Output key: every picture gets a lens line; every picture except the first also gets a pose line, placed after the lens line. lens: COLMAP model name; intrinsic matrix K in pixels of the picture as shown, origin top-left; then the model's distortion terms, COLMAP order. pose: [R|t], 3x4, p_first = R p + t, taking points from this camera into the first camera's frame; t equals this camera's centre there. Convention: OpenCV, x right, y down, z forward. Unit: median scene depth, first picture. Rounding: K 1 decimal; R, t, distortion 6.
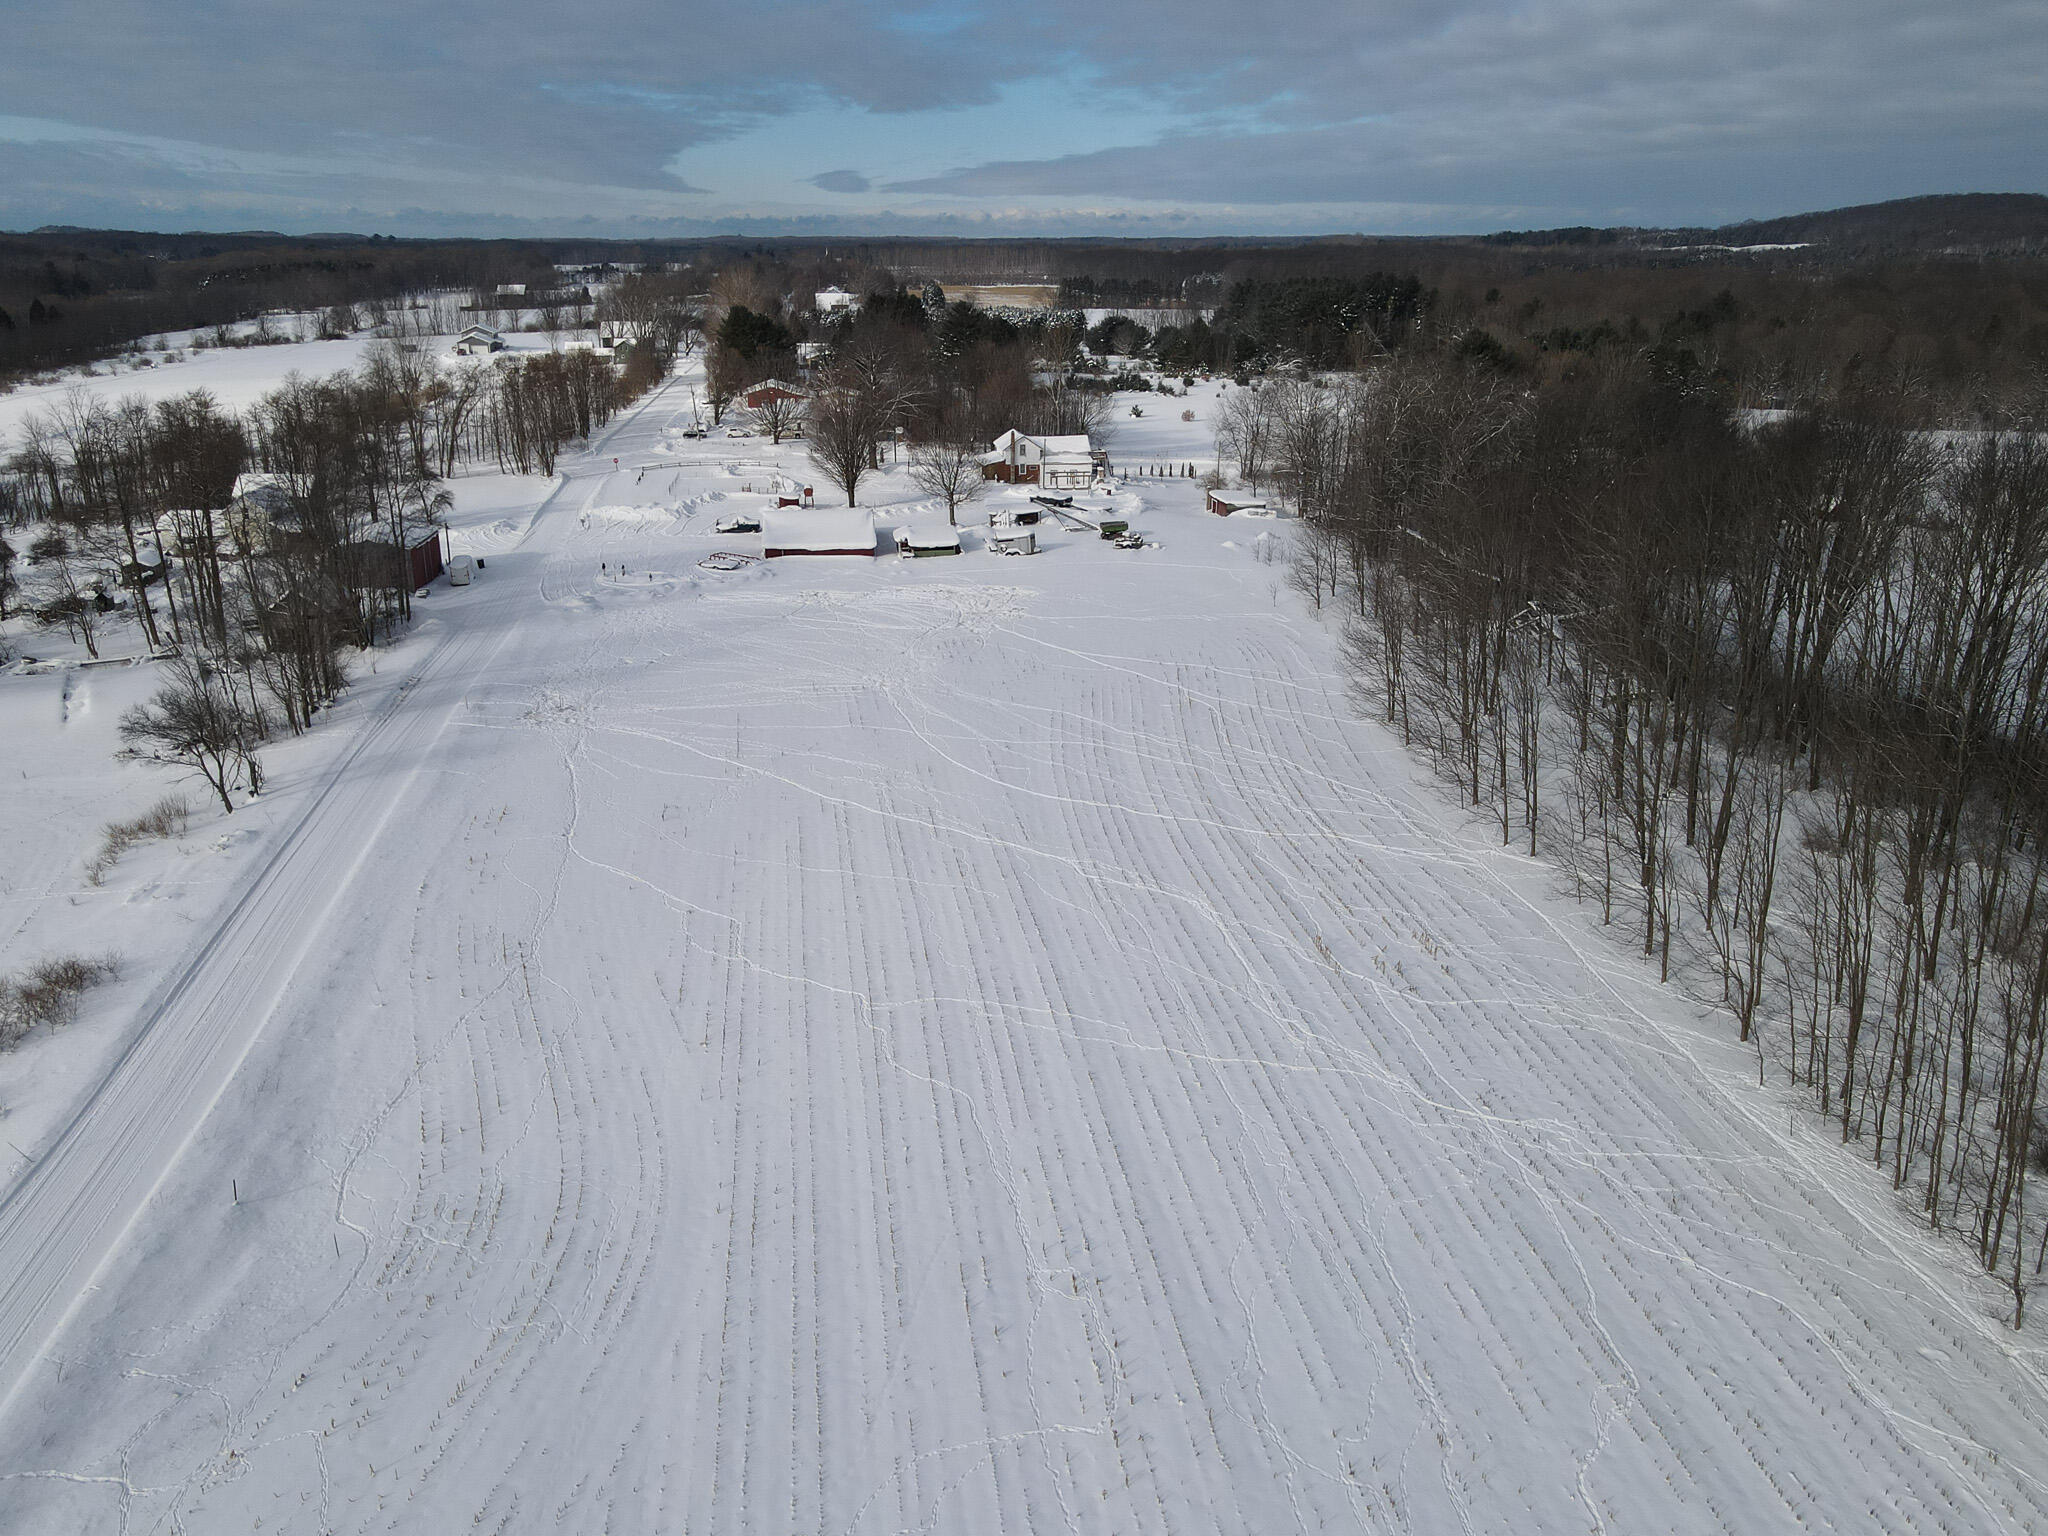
lens RADIAL K [[1499.7, 0, 1024.0], [0, 1499.7, 768.0], [0, 0, 1]] dist [0.004116, 0.005608]
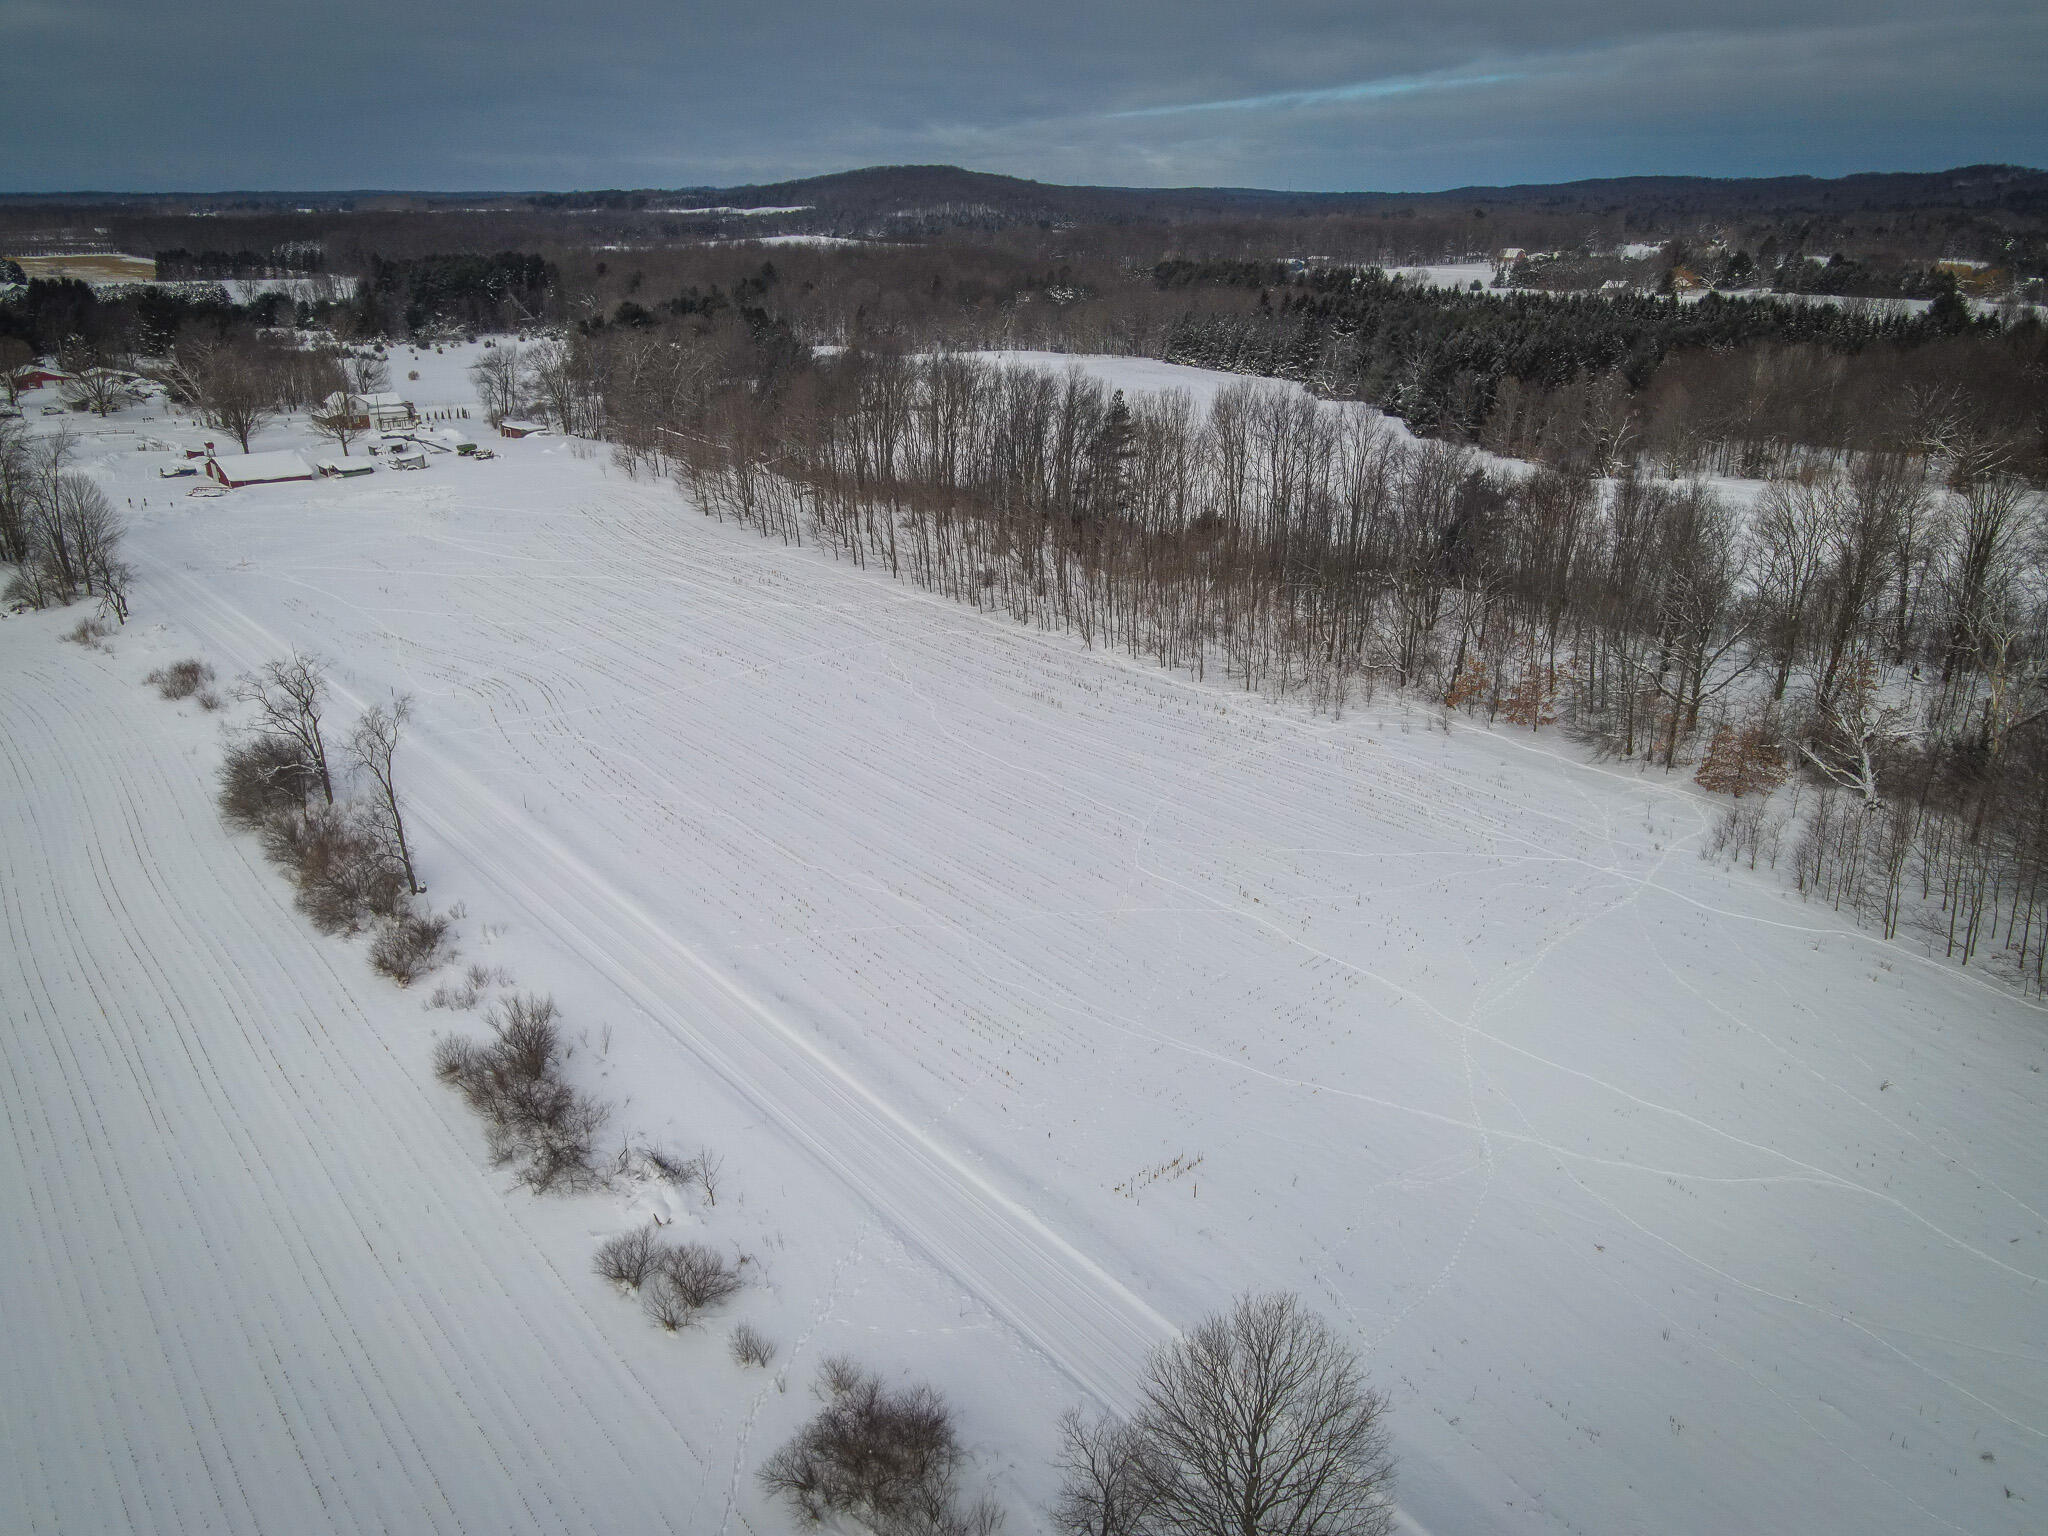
lens RADIAL K [[1473.8, 0, 1021.5], [0, 1473.8, 761.5], [0, 0, 1]] dist [0.024042, 0.014452]
pose [[0.823388, -0.206209, 0.528688, -0.281295], [0.189338, 0.978084, 0.086614, 0.107165], [-0.534962, 0.028784, 0.844386, -0.474636]]
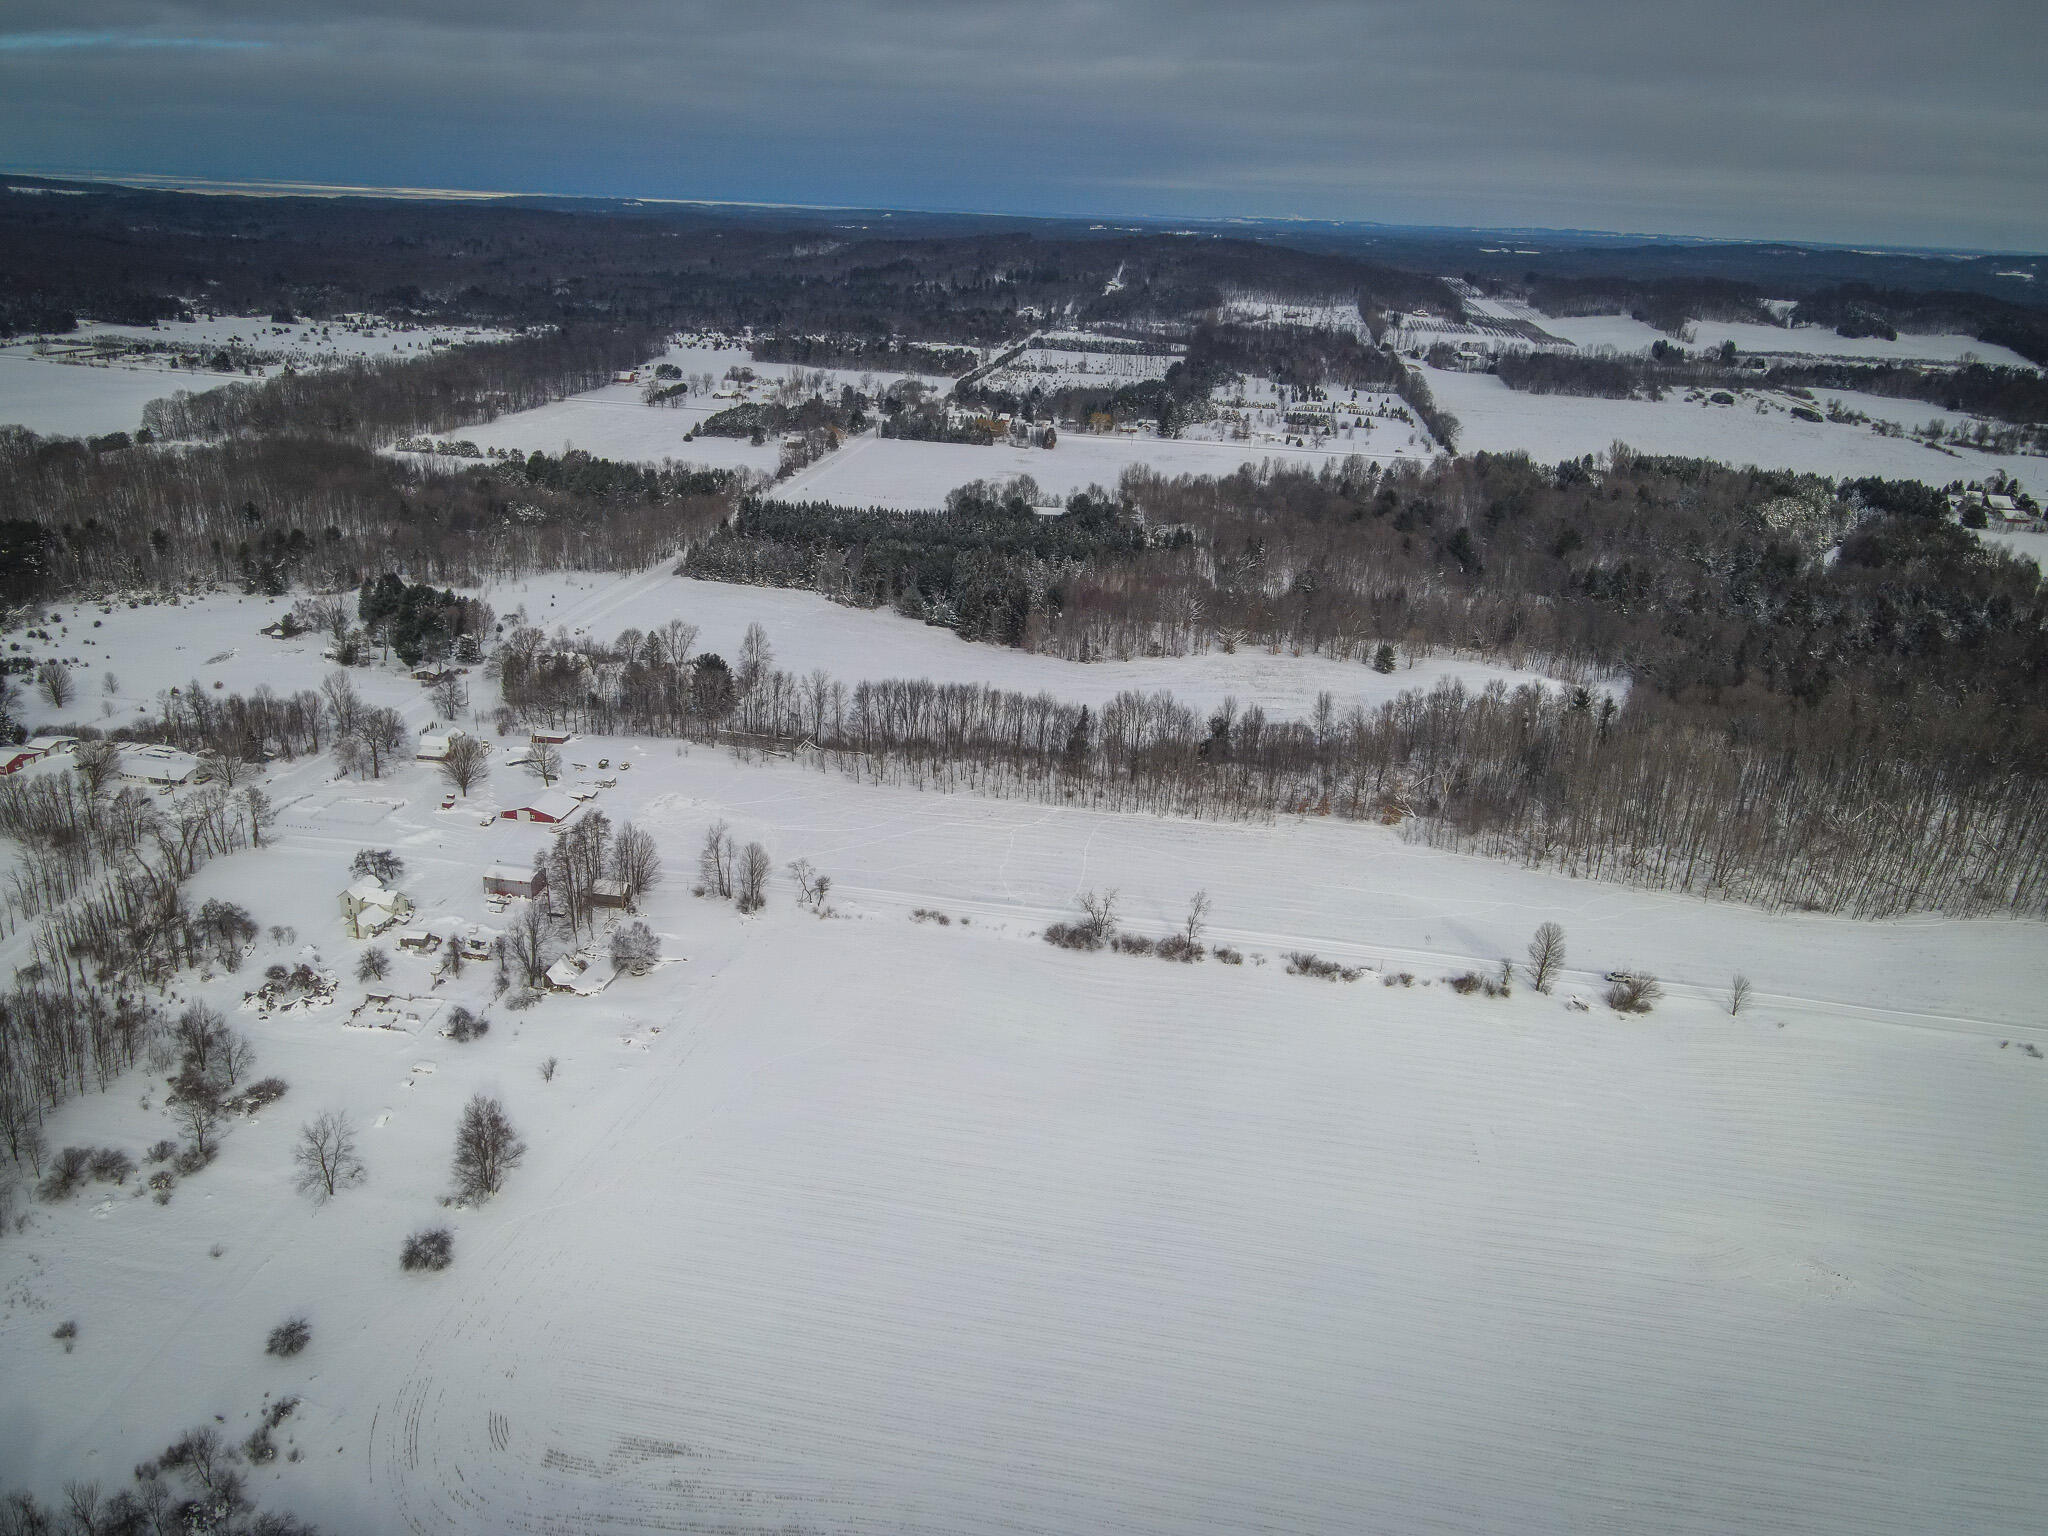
lens RADIAL K [[1499.7, 0, 1024.0], [0, 1499.7, 768.0], [0, 0, 1]] dist [0.004116, 0.005608]
pose [[0.219161, -0.339152, 0.914847, -1.678275], [0.267534, 0.922593, 0.277933, -0.534554], [-0.938293, 0.183841, 0.292931, -0.296796]]
